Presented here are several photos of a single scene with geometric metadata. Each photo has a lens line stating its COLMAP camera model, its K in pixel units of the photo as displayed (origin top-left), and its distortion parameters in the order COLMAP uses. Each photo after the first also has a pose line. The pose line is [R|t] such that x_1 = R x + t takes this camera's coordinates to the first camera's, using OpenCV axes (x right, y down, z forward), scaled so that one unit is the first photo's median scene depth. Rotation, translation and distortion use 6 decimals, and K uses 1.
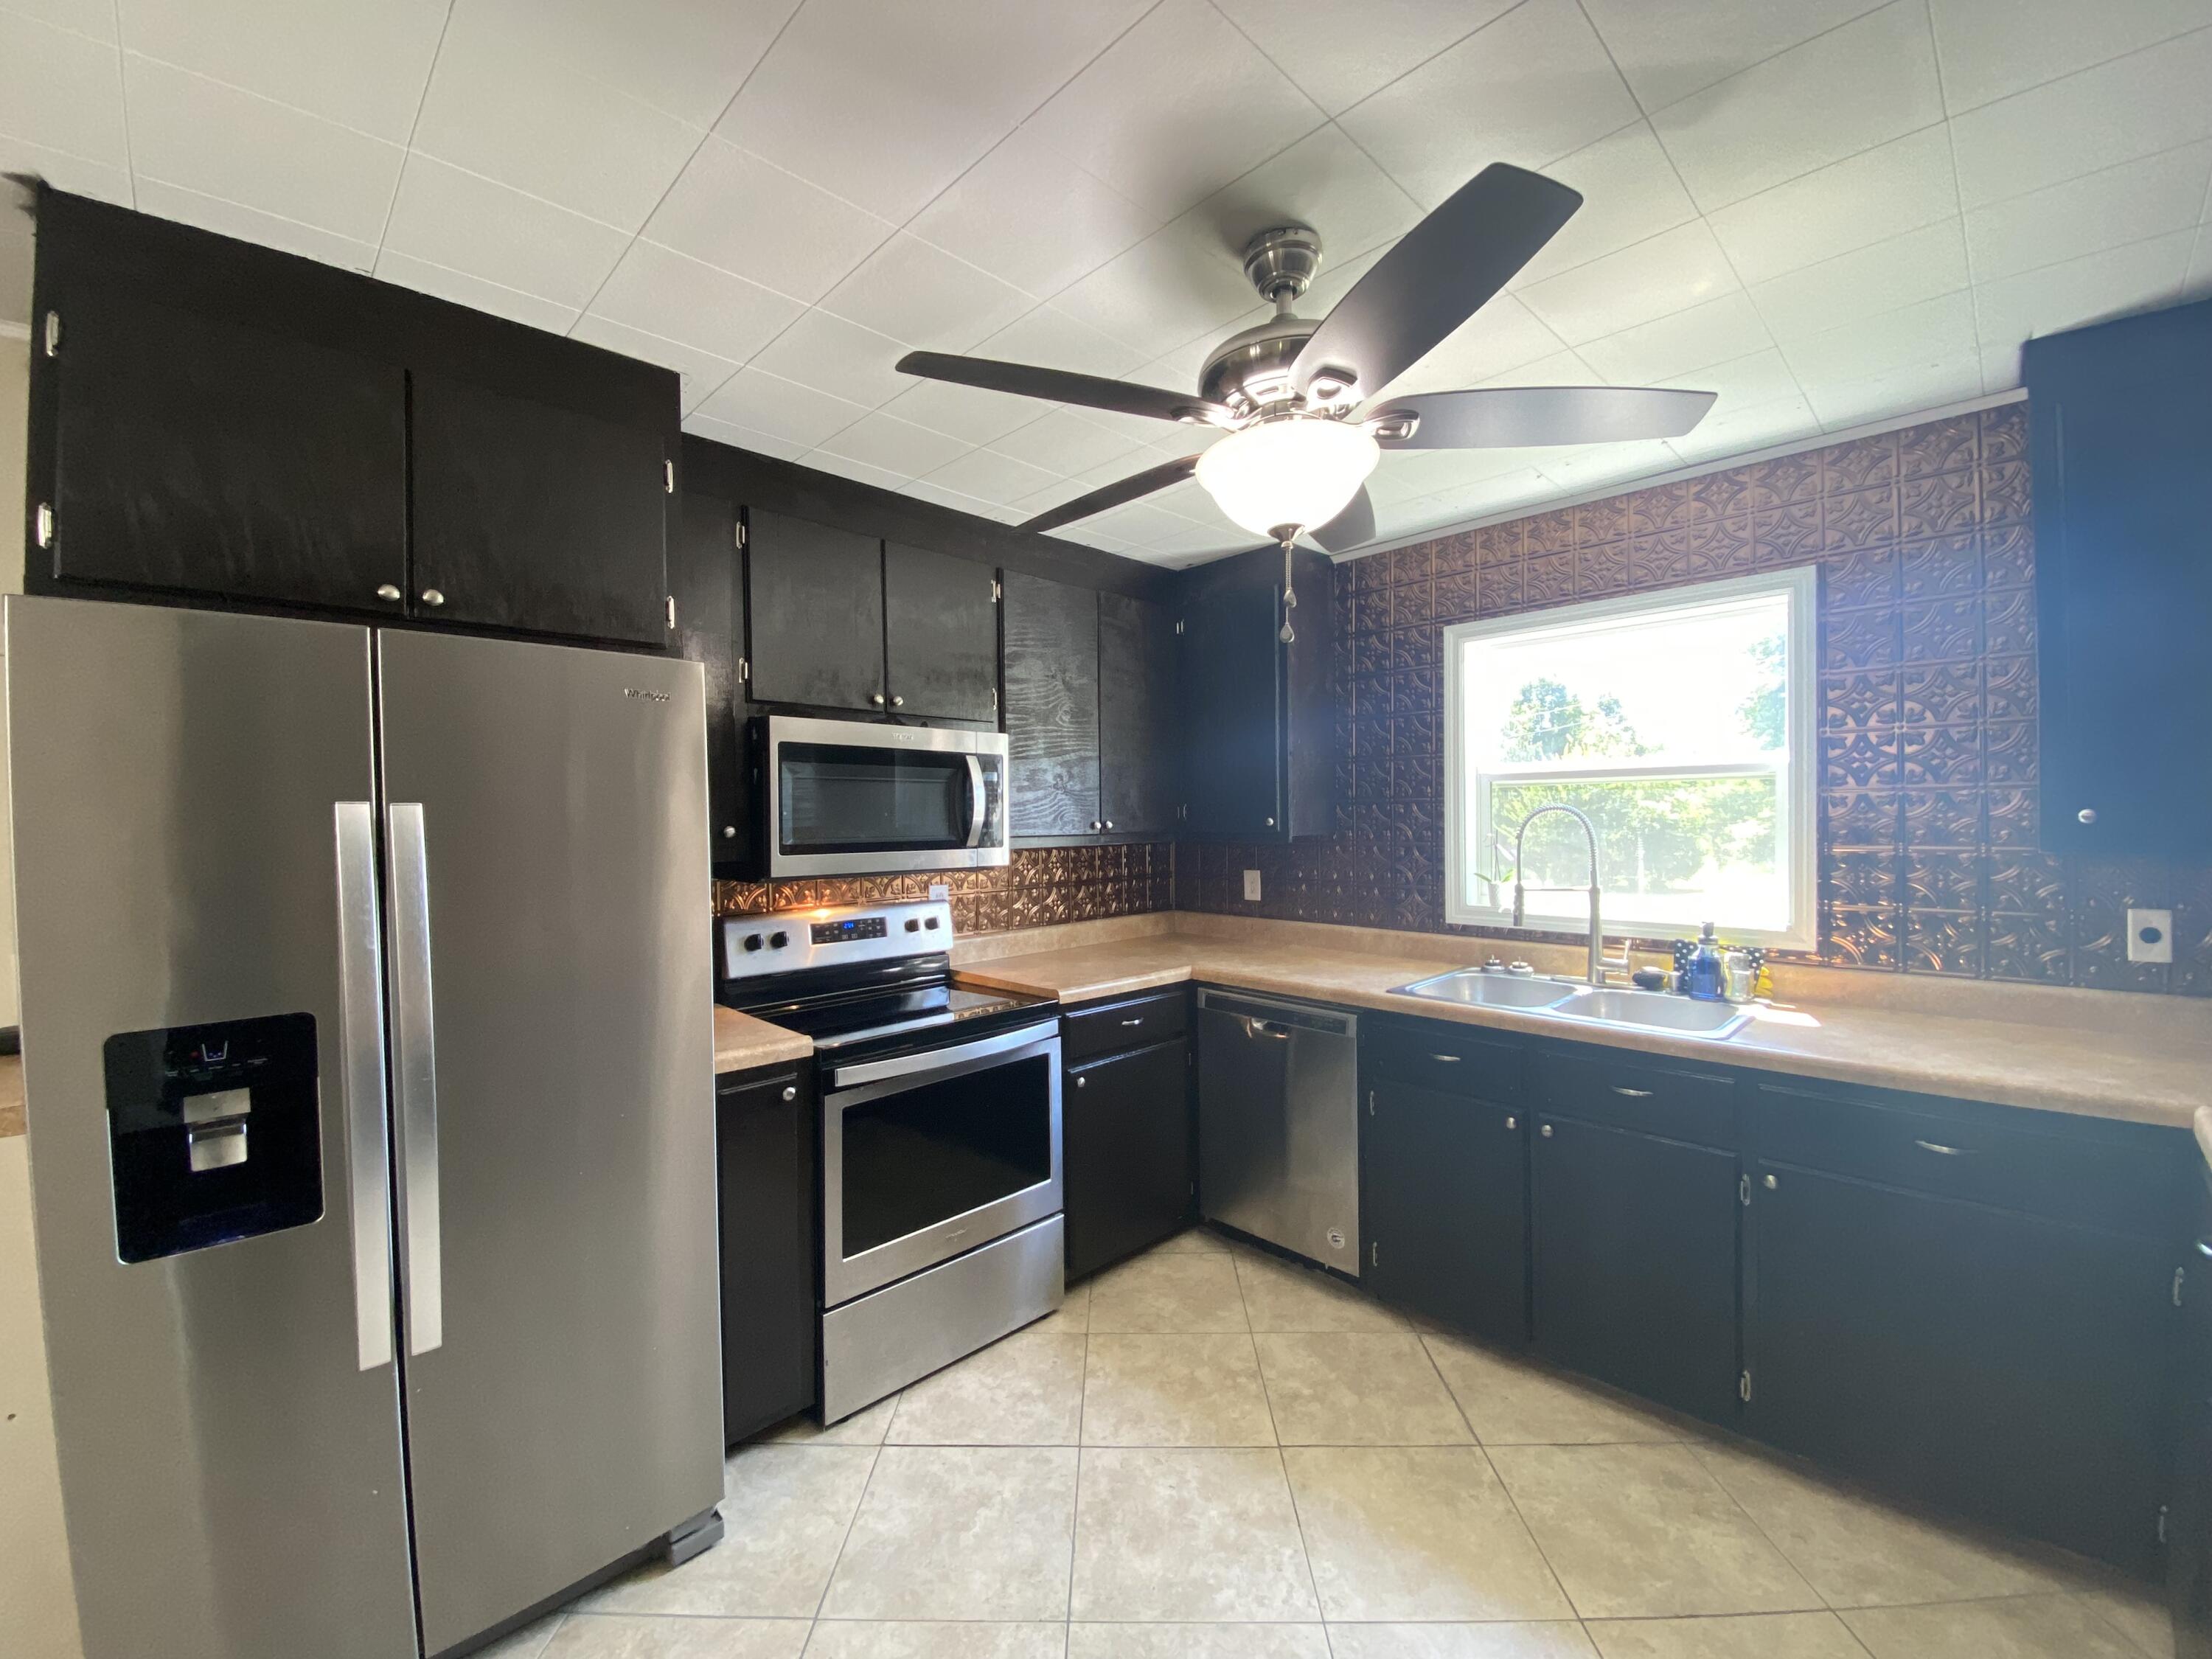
lens RADIAL K [[893.2, 0, 1108.3], [0, 893.2, 822.5], [0, 0, 1]] dist [-0.018783, -0.003789]
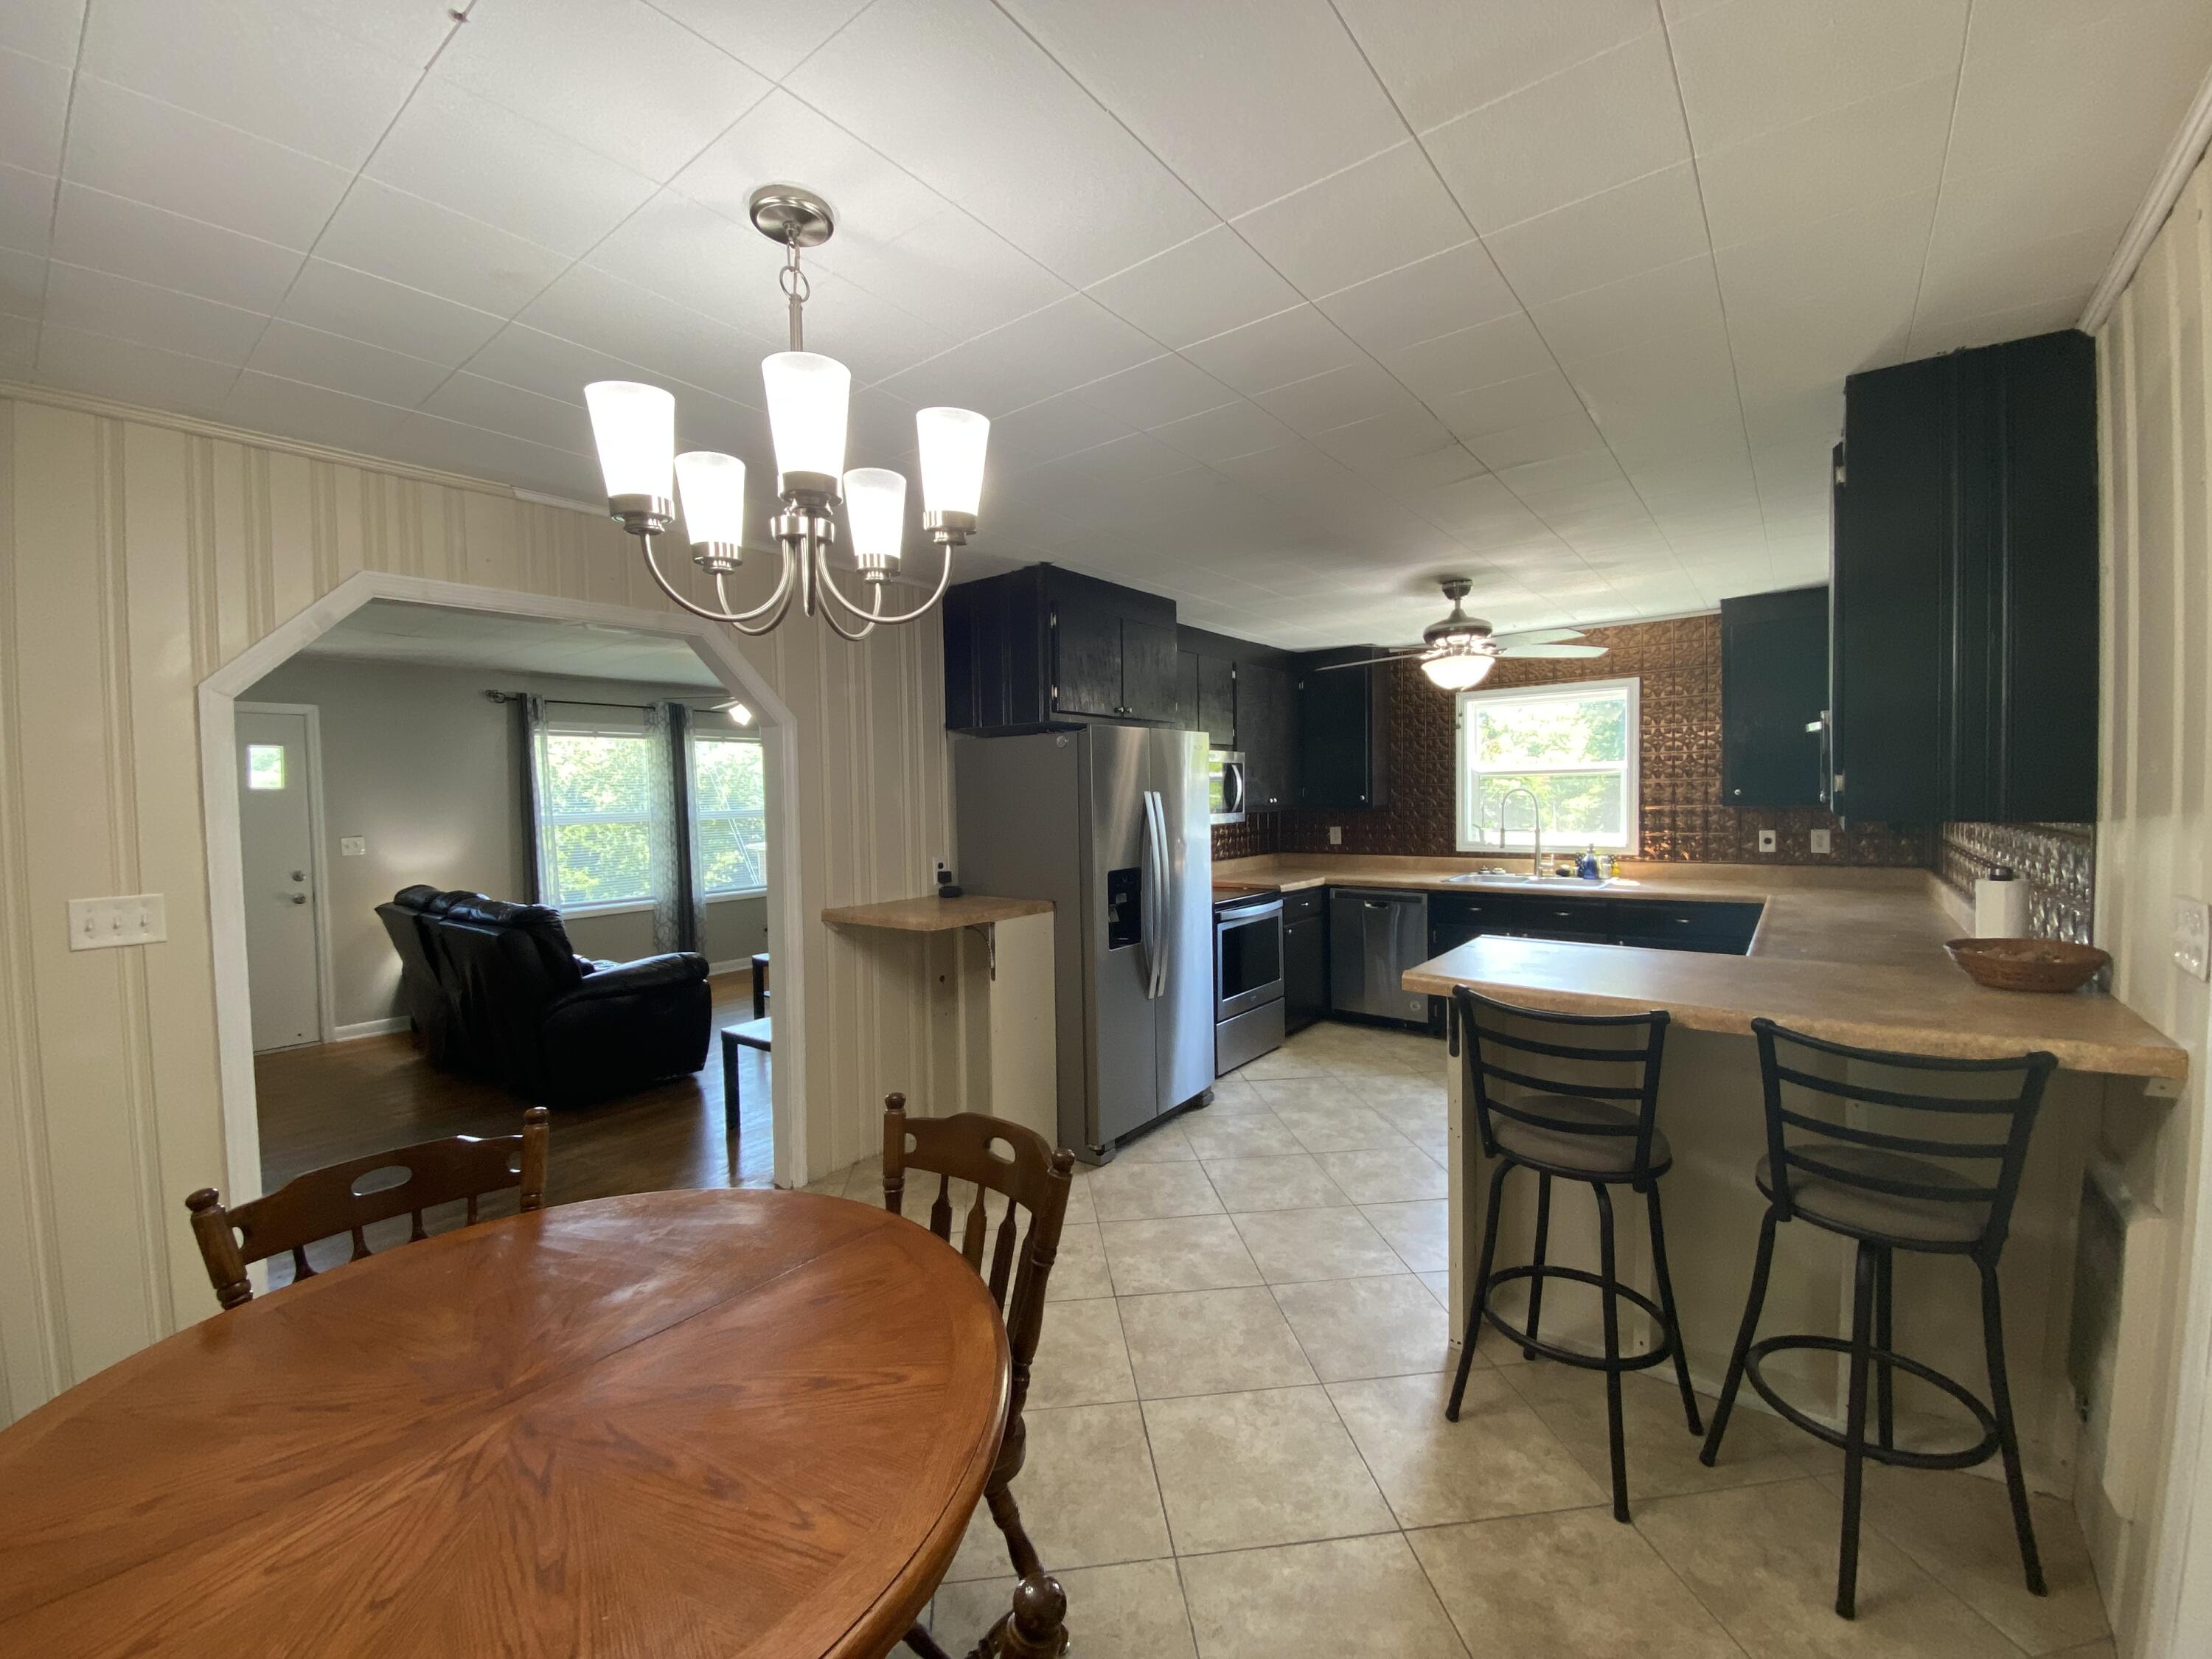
lens RADIAL K [[893.2, 0, 1096.0], [0, 893.2, 829.6], [0, 0, 1]] dist [-0.018783, -0.003789]
pose [[0.993028, -0.011756, 0.117289, -0.758324], [0.008356, 0.999532, 0.029442, 0.007848], [-0.117580, -0.028256, 0.992661, -0.983071]]
